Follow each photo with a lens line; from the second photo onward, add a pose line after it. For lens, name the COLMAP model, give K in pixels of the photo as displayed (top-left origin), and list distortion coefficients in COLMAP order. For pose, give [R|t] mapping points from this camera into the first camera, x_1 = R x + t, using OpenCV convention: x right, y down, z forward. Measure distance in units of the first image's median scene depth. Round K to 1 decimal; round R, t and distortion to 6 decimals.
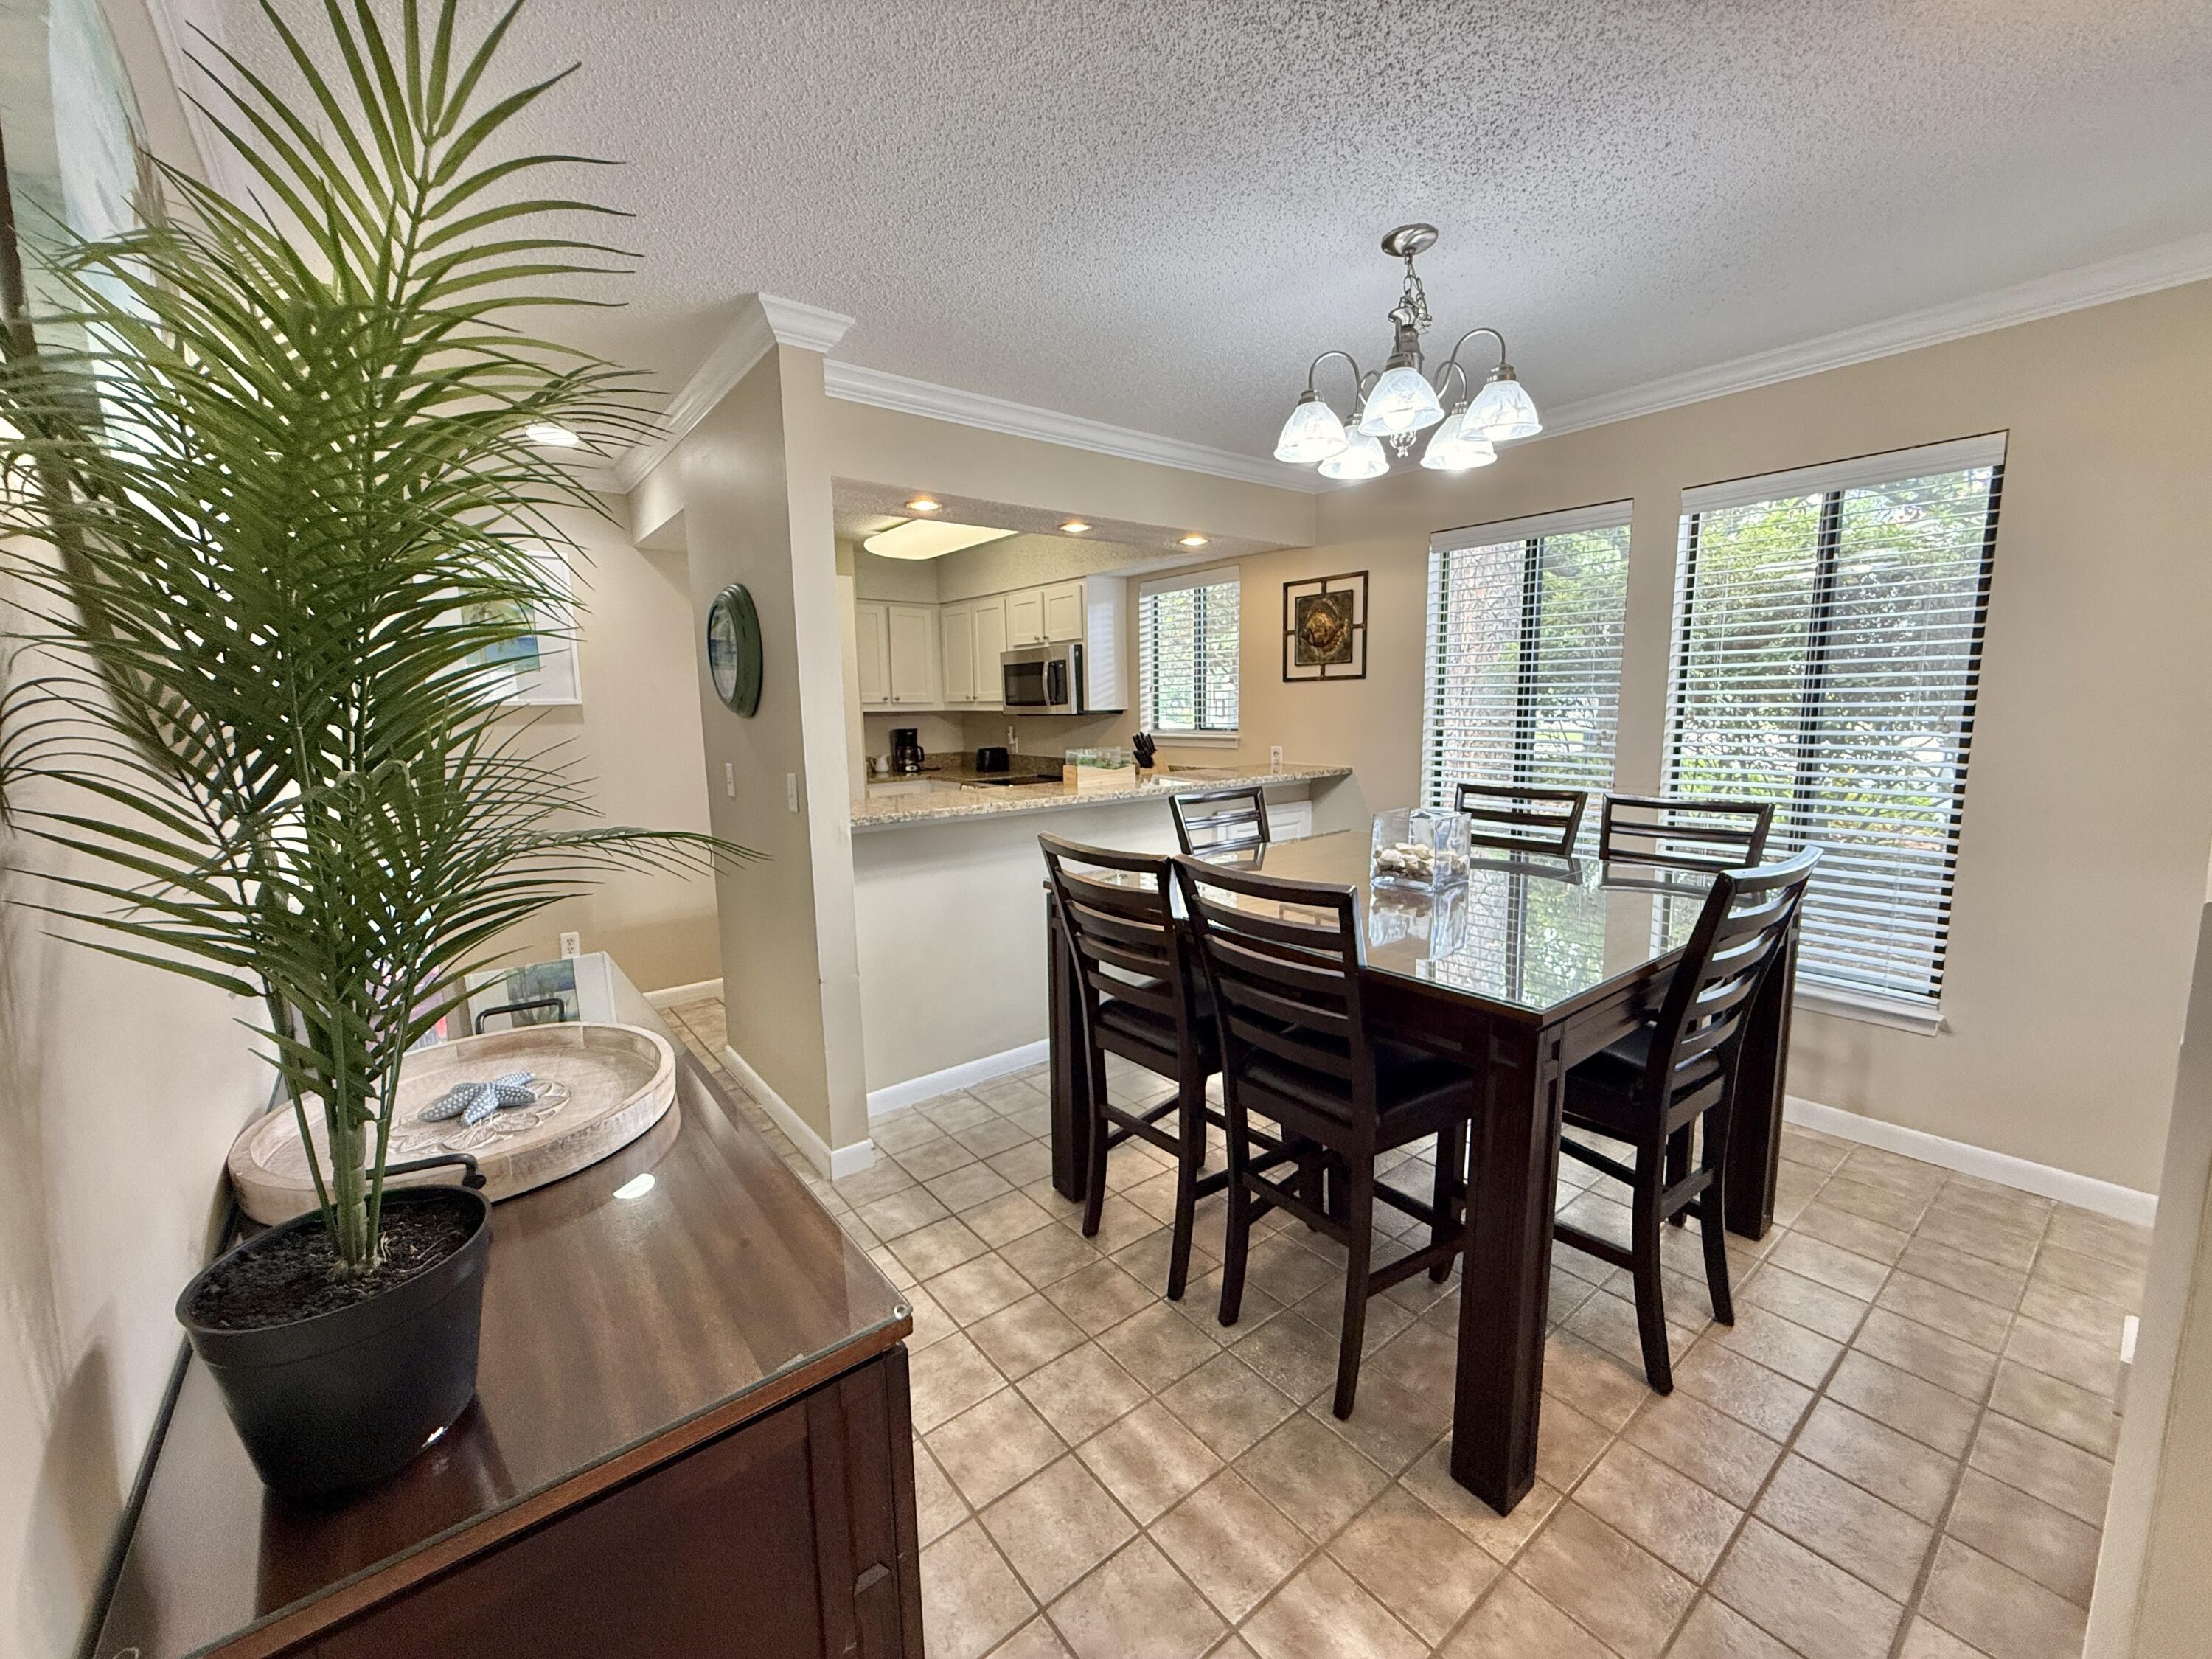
lens RADIAL K [[889.1, 0, 1095.5], [0, 889.1, 826.6], [0, 0, 1]] dist [-0.000078, 0.000361]
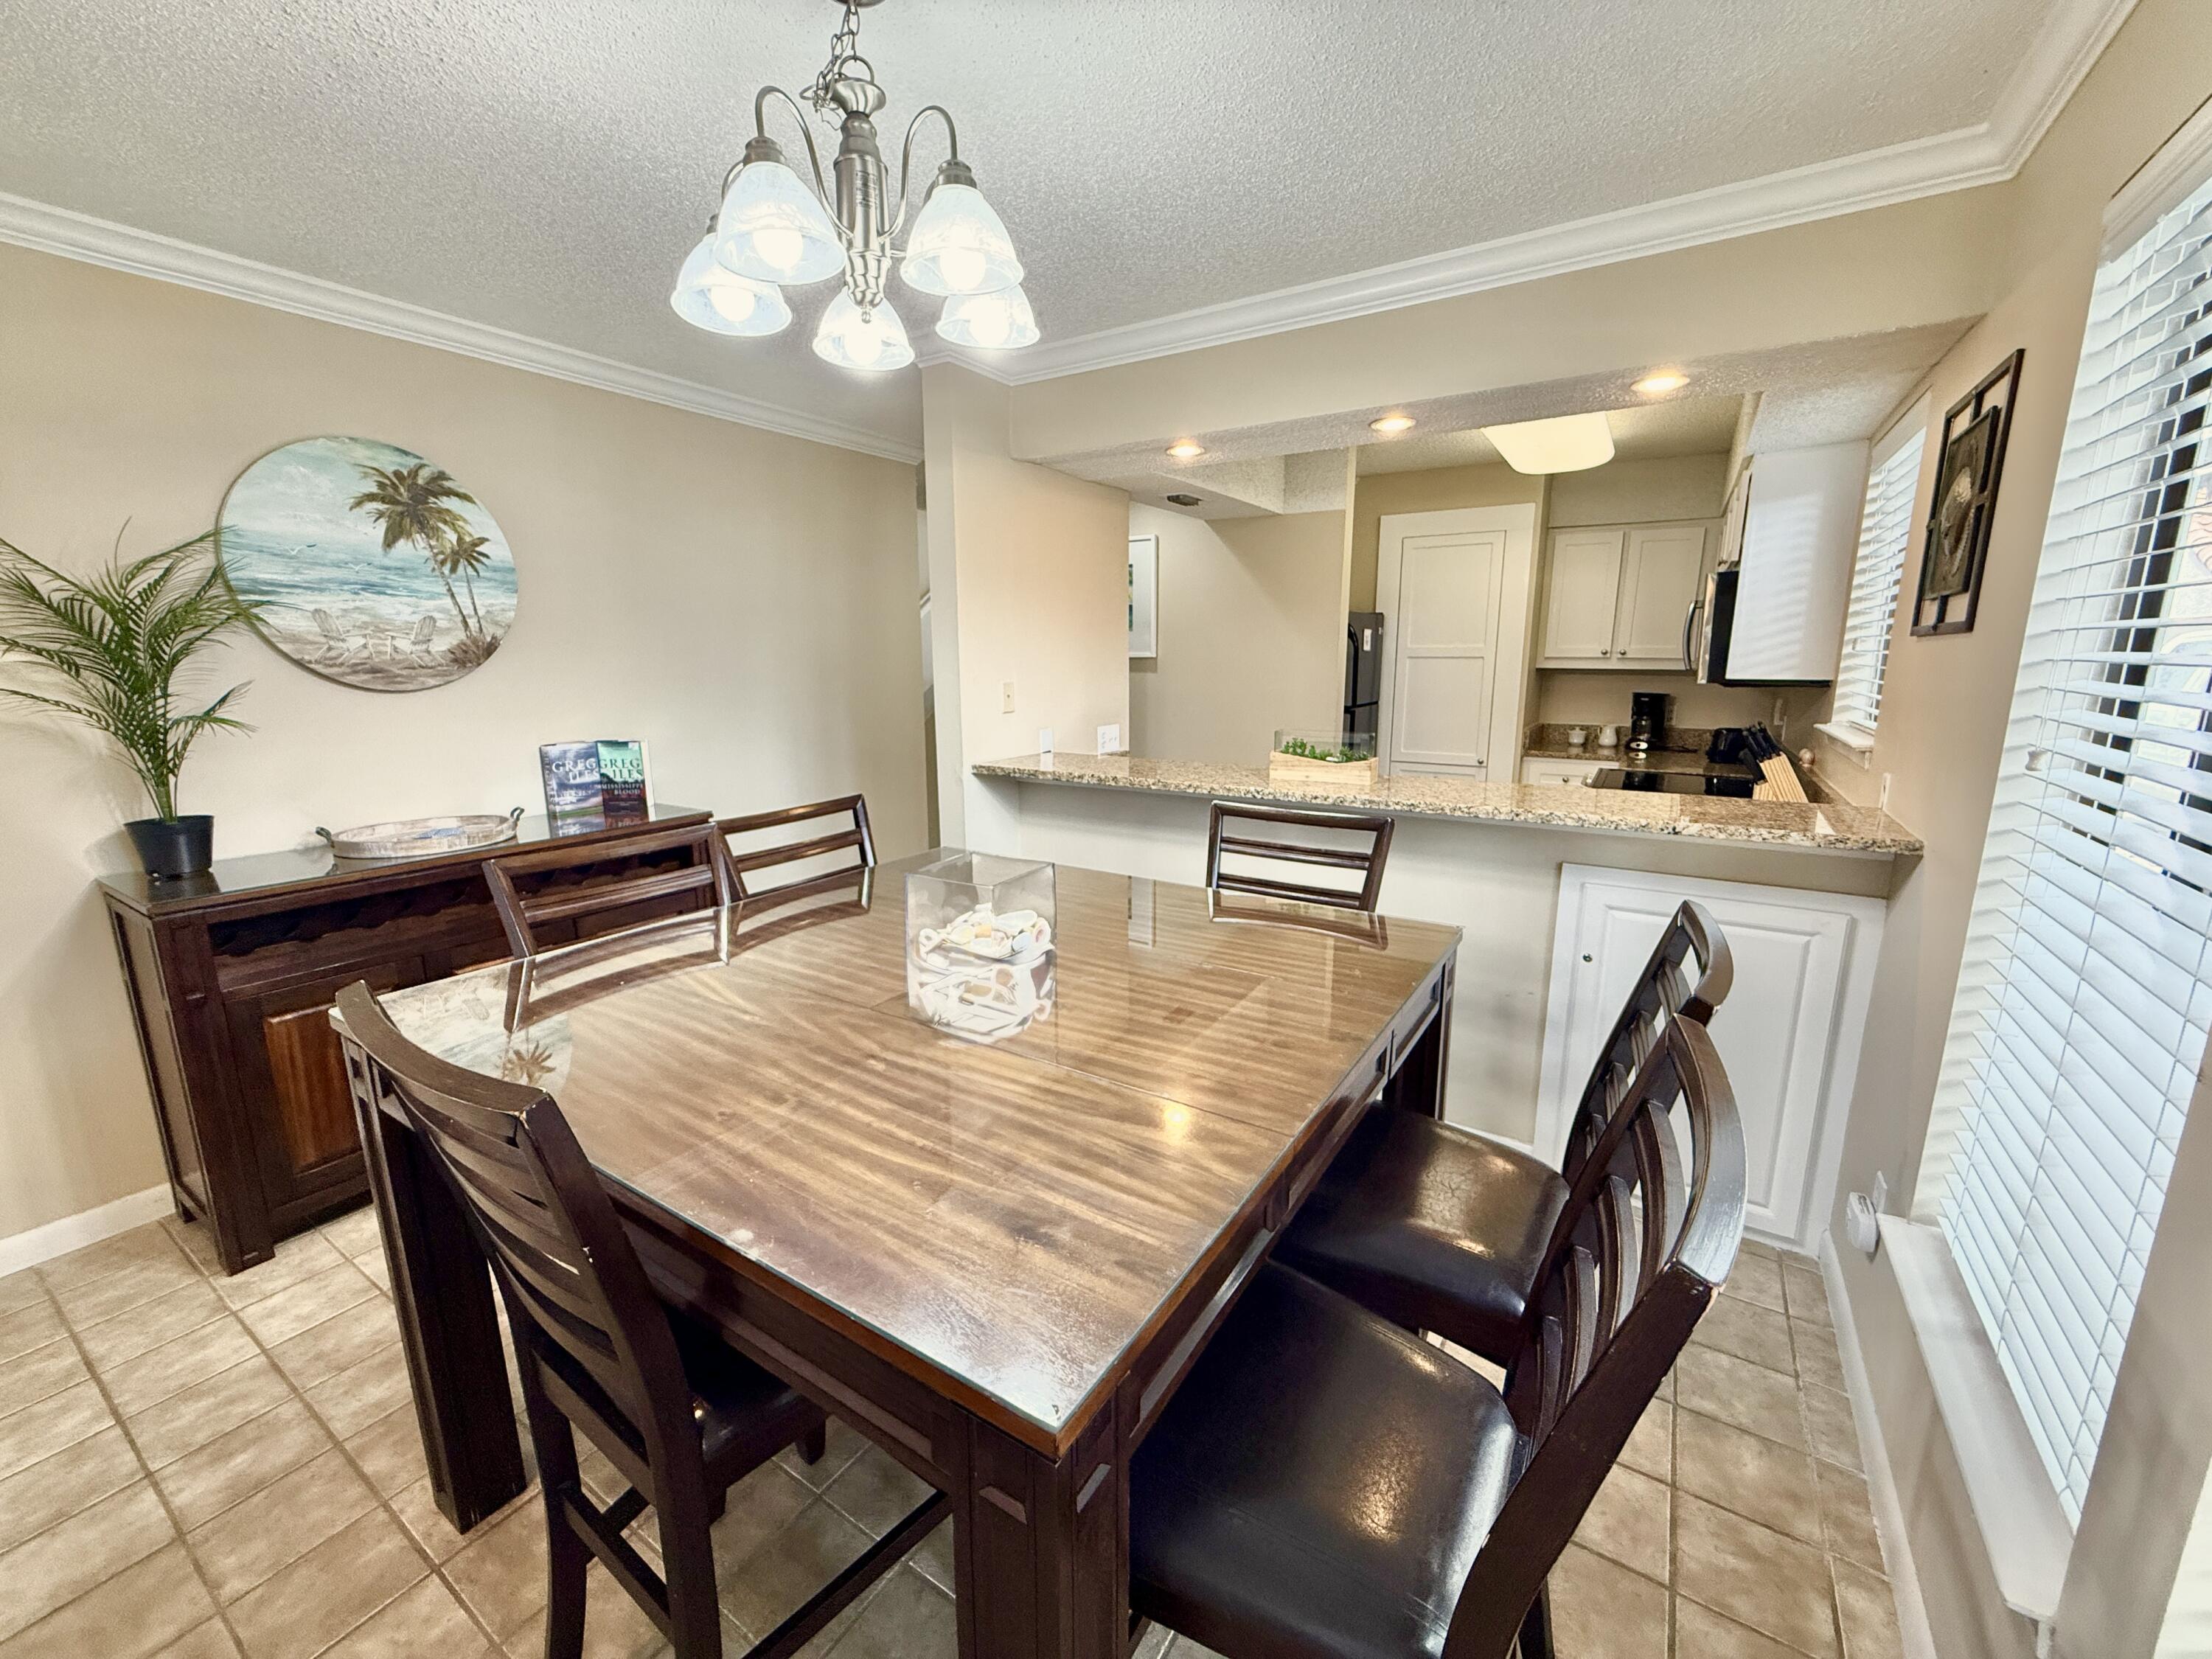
lens RADIAL K [[889.1, 0, 1095.5], [0, 889.1, 826.6], [0, 0, 1]] dist [-0.000078, 0.000361]
pose [[0.323030, 0.197296, -0.925595, 0.587009], [-0.133595, 0.977741, 0.161786, -0.095239], [0.936912, 0.071393, 0.342197, 0.513285]]
